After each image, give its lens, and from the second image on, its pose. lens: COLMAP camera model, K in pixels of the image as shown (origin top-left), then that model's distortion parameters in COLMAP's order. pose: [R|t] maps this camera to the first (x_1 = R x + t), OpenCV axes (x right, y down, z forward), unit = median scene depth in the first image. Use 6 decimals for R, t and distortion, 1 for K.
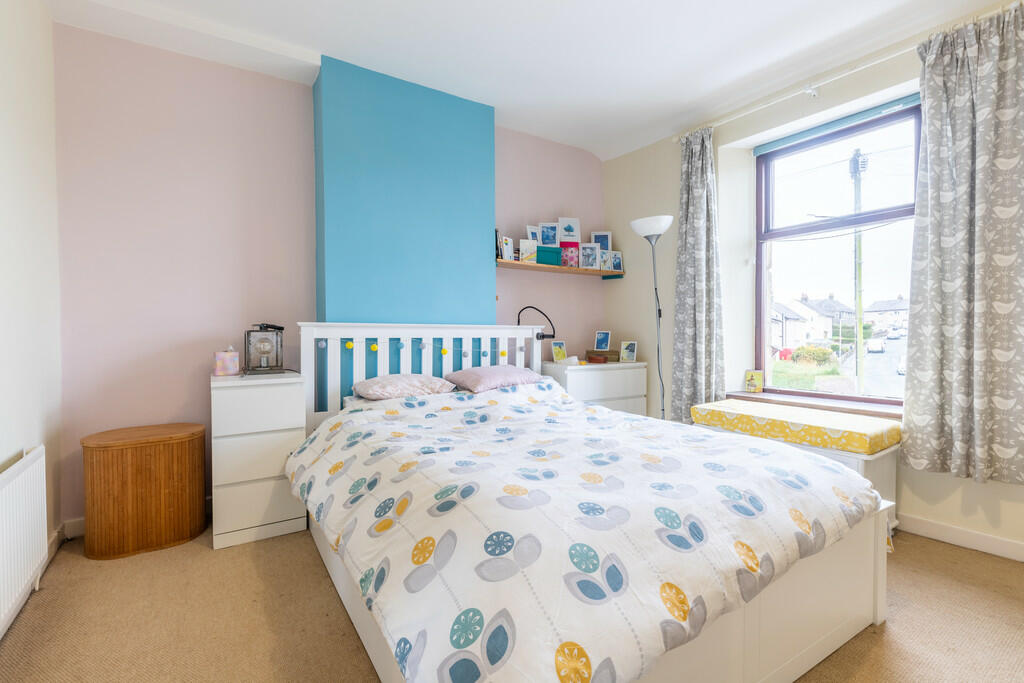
lens RADIAL K [[457.3, 0, 510.4], [0, 457.3, 339.1], [0, 0, 1]] dist [-0.000971, -0.000466]
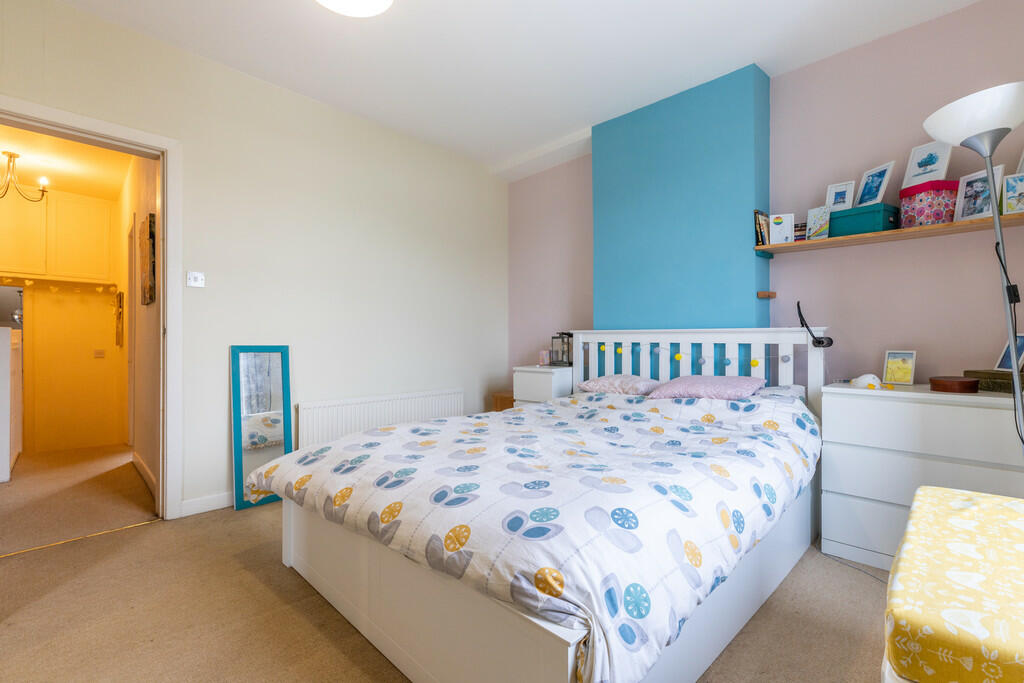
lens RADIAL K [[457.3, 0, 510.4], [0, 457.3, 339.1], [0, 0, 1]] dist [-0.000971, -0.000466]
pose [[0.226734, -0.001347, -0.973956, 0.749784], [-0.011241, 0.999929, -0.004000, -0.003013], [0.973892, 0.011855, 0.226703, 0.440897]]
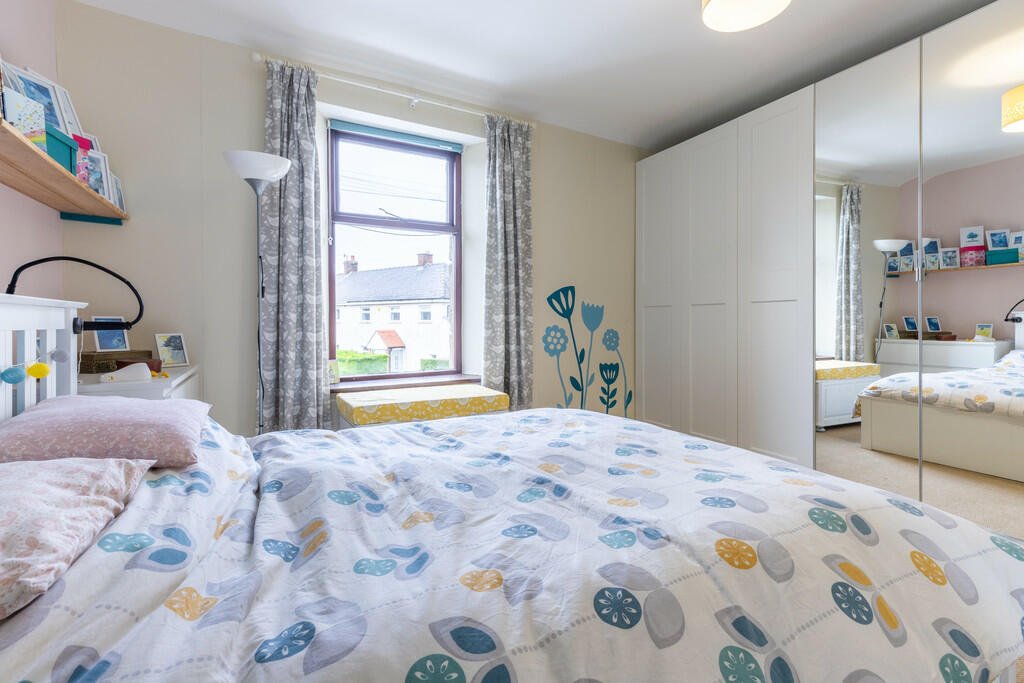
lens RADIAL K [[464.5, 0, 514.3], [0, 464.5, 322.5], [0, 0, 1]] dist [0.010130, 0.000287]
pose [[0.094009, -0.005763, 0.995555, -0.419207], [0.013003, 0.999905, 0.004560, -0.007710], [-0.995486, 0.012516, 0.094075, 0.615391]]
